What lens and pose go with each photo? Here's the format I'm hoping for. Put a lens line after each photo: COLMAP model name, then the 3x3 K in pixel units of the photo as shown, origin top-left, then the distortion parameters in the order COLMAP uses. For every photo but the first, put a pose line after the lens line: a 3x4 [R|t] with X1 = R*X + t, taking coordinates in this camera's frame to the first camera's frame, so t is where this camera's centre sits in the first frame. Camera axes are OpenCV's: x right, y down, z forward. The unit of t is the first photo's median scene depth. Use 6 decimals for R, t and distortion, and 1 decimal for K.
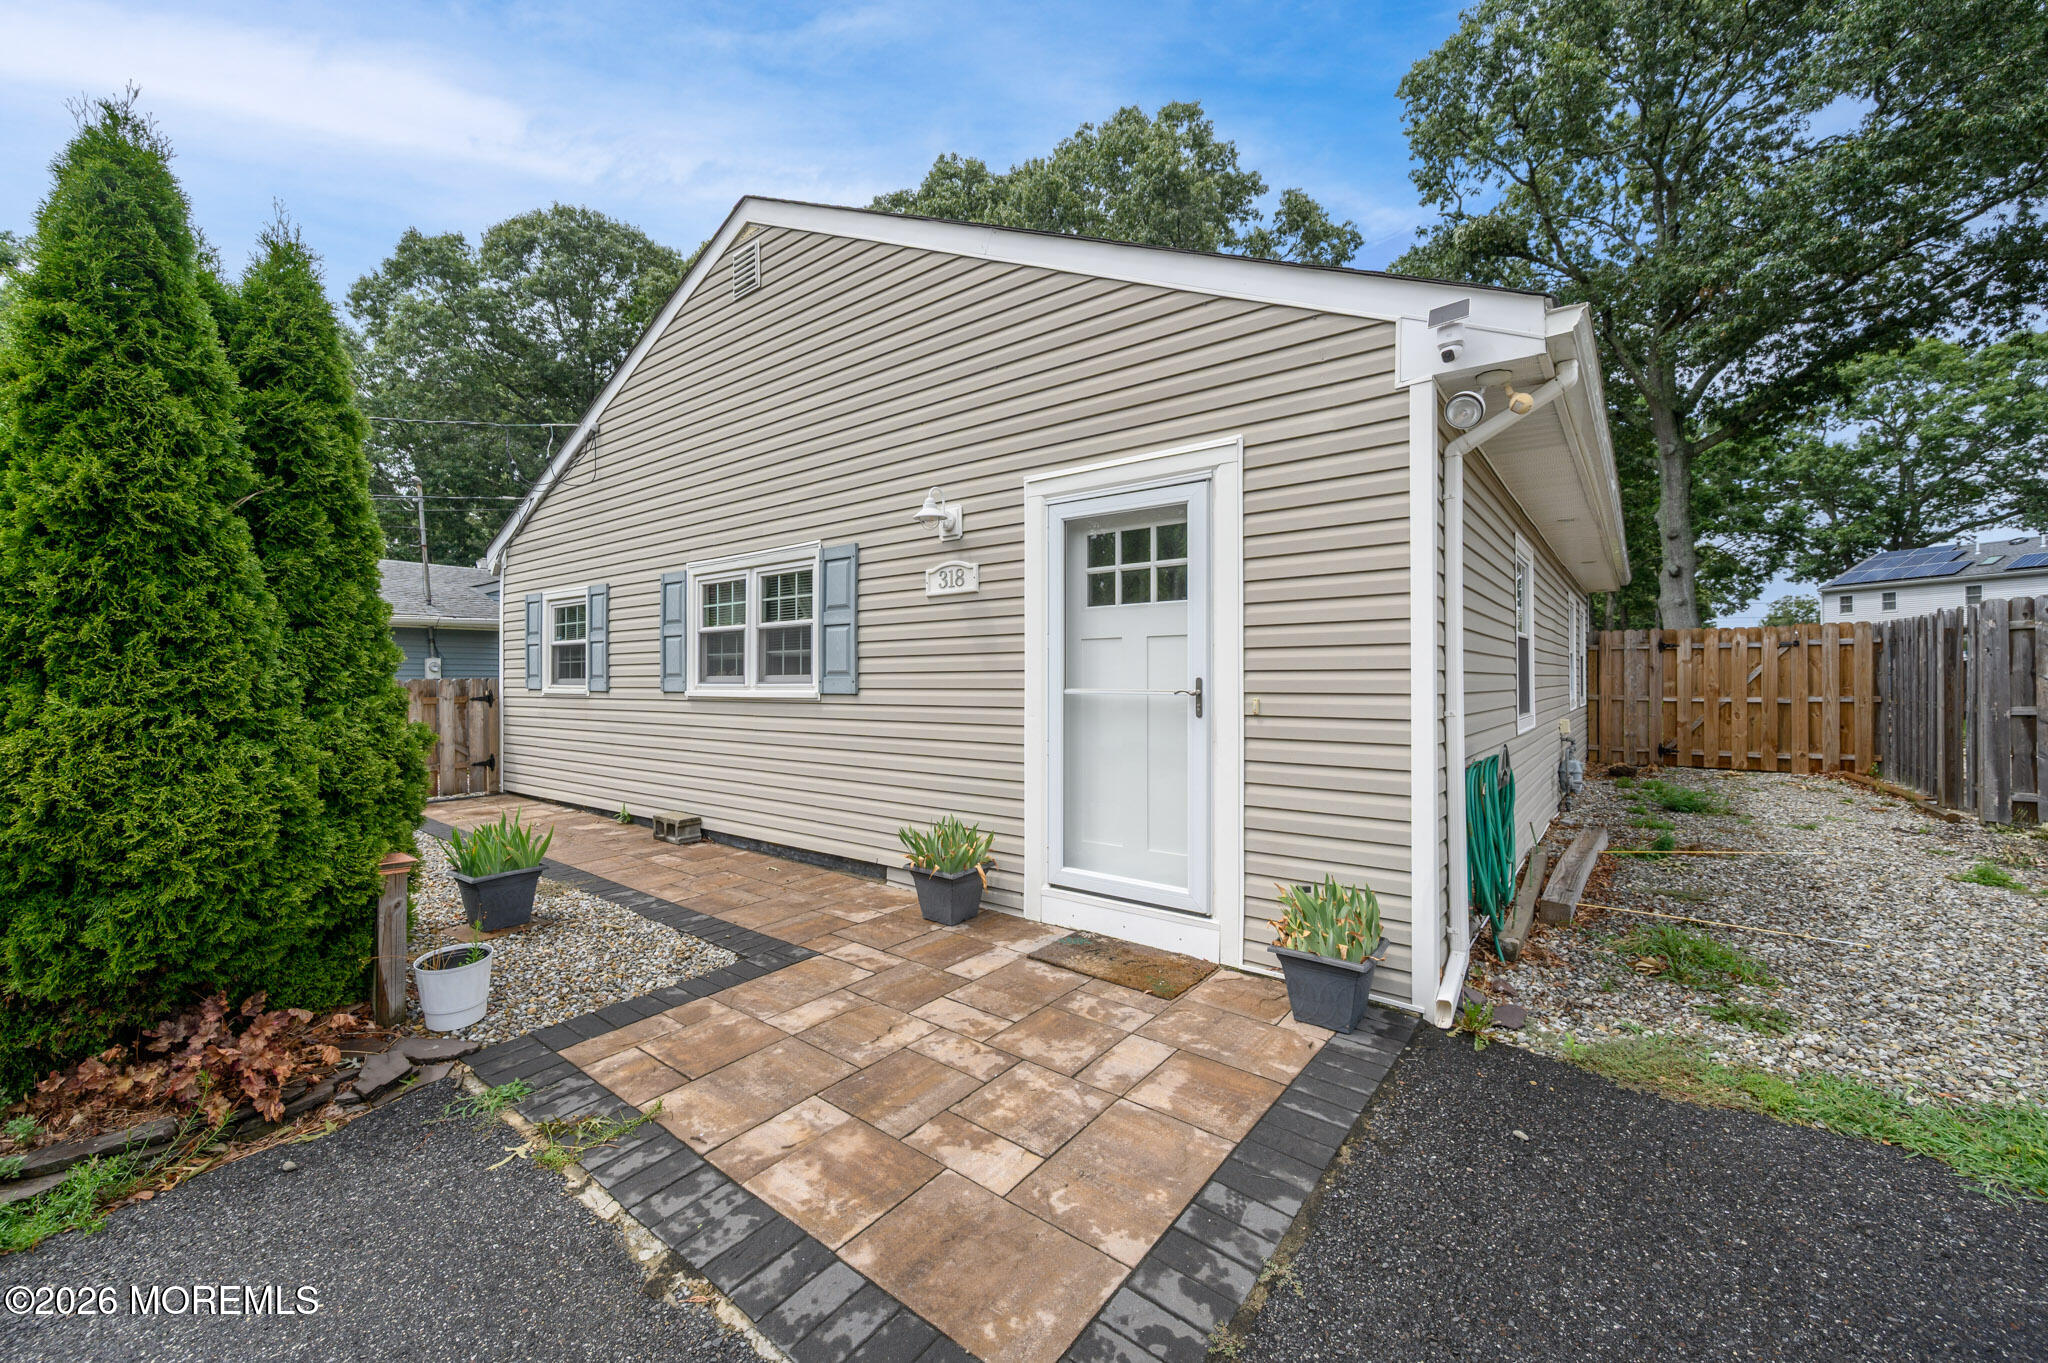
lens RADIAL K [[809.3, 0, 1018.2], [0, 809.3, 678.6], [0, 0, 1]] dist [0.000303, 0.000558]
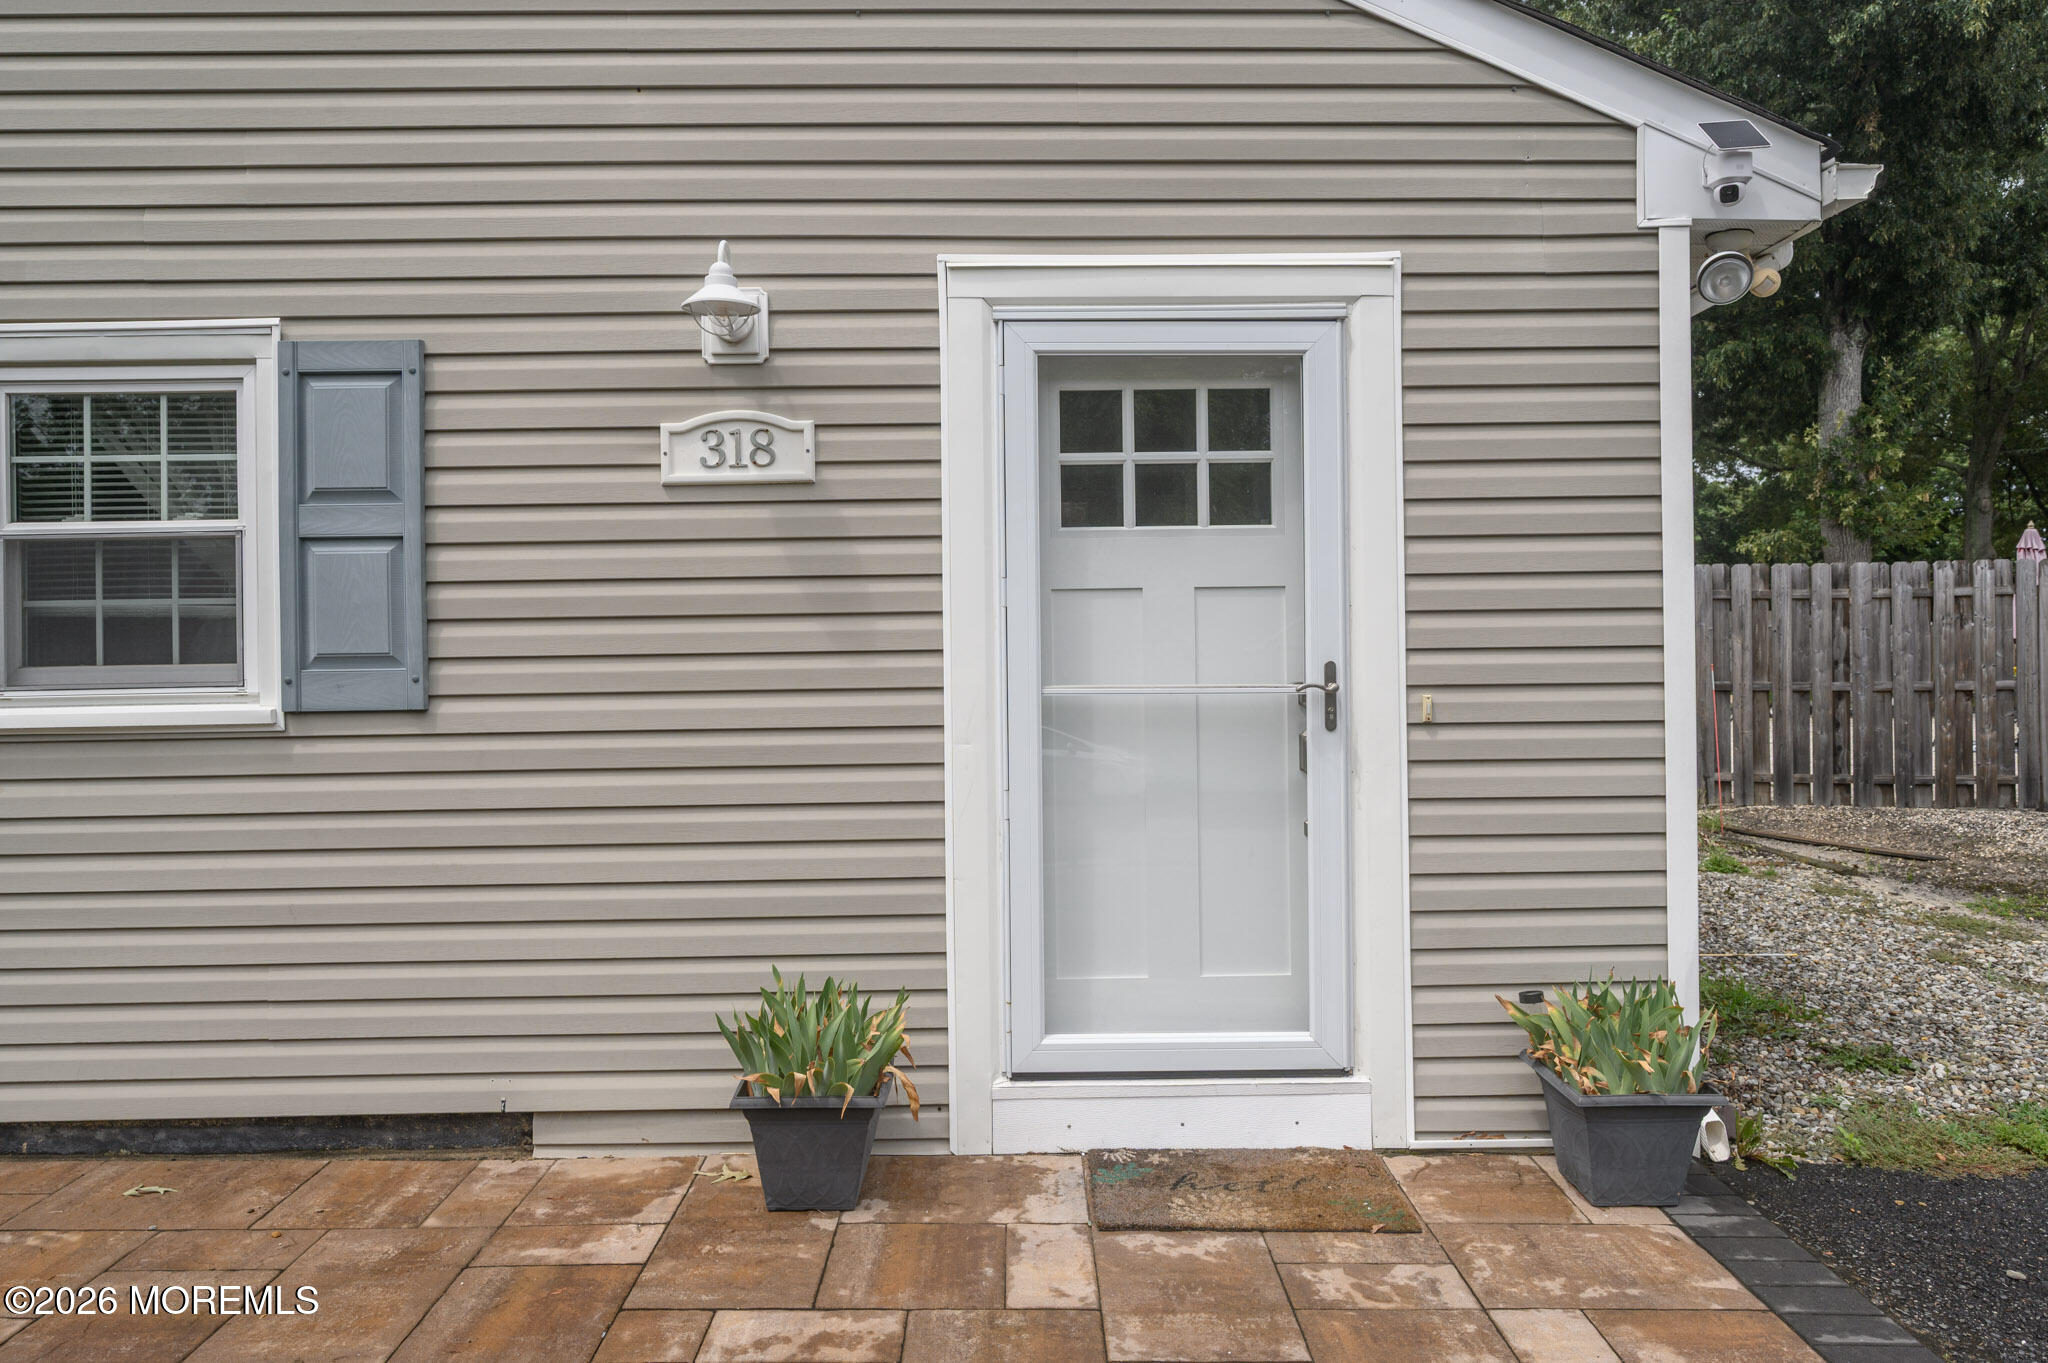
lens RADIAL K [[1334.4, 0, 1032.9], [0, 1334.4, 664.4], [0, 0, 1]] dist [-0.002100, 0.000937]
pose [[0.776604, -0.011980, 0.629875, -0.458148], [0.010037, 0.999928, 0.006643, -0.006260], [-0.629909, 0.001163, 0.776668, 0.337779]]
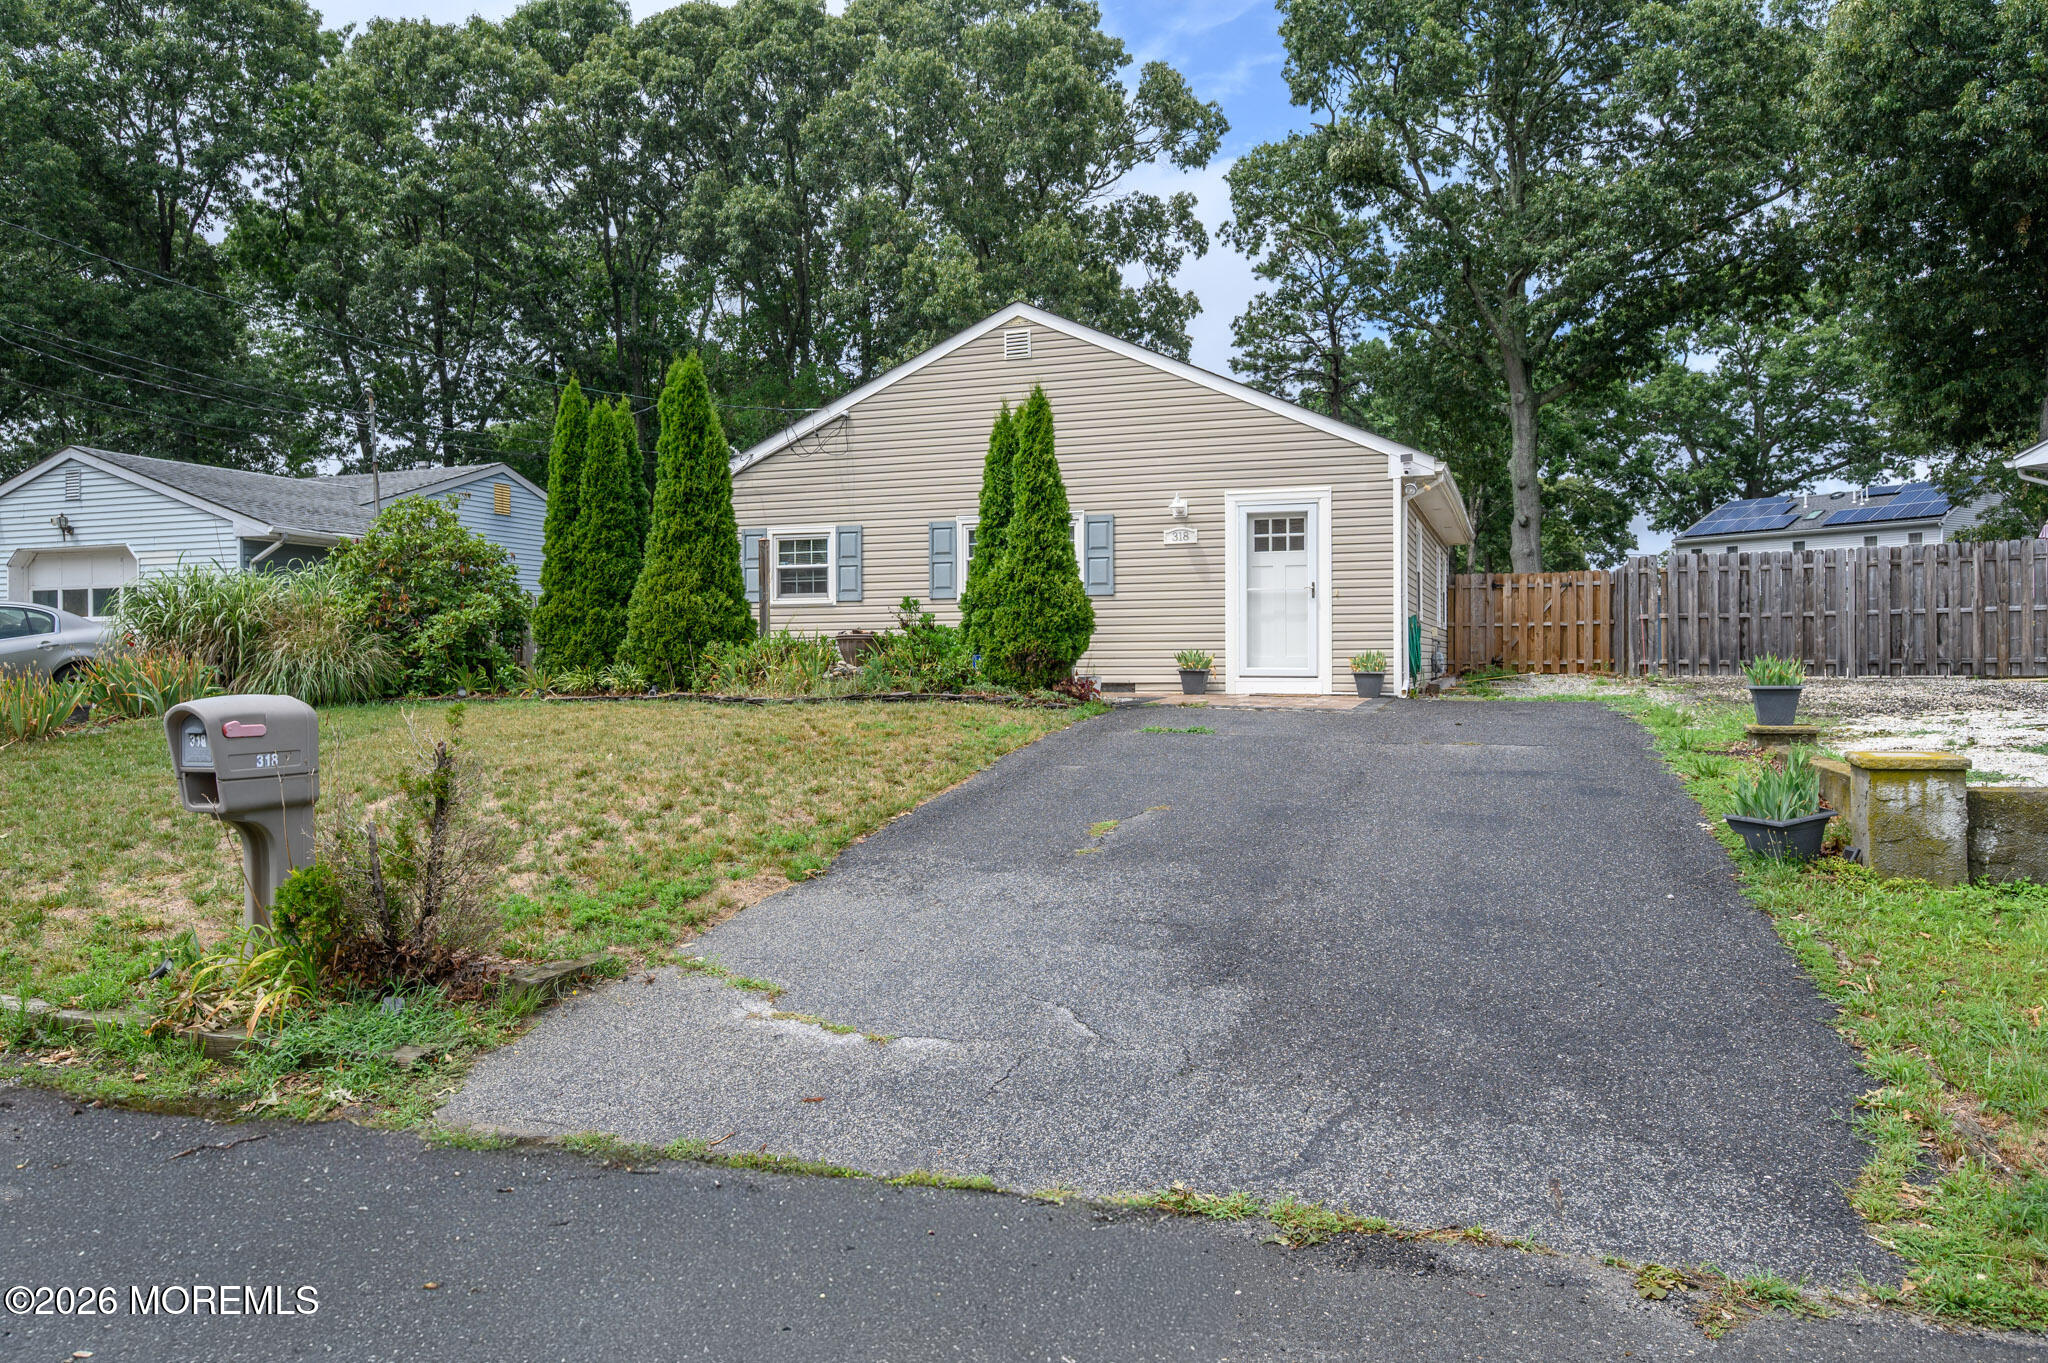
lens RADIAL K [[1402.1, 0, 1020.8], [0, 1402.1, 682.5], [0, 0, 1]] dist [-0.006216, -0.001378]
pose [[0.950671, -0.006252, 0.310138, -1.682575], [0.001523, 0.999879, 0.015488, 0.204532], [-0.310197, -0.014252, 0.950565, -2.411962]]
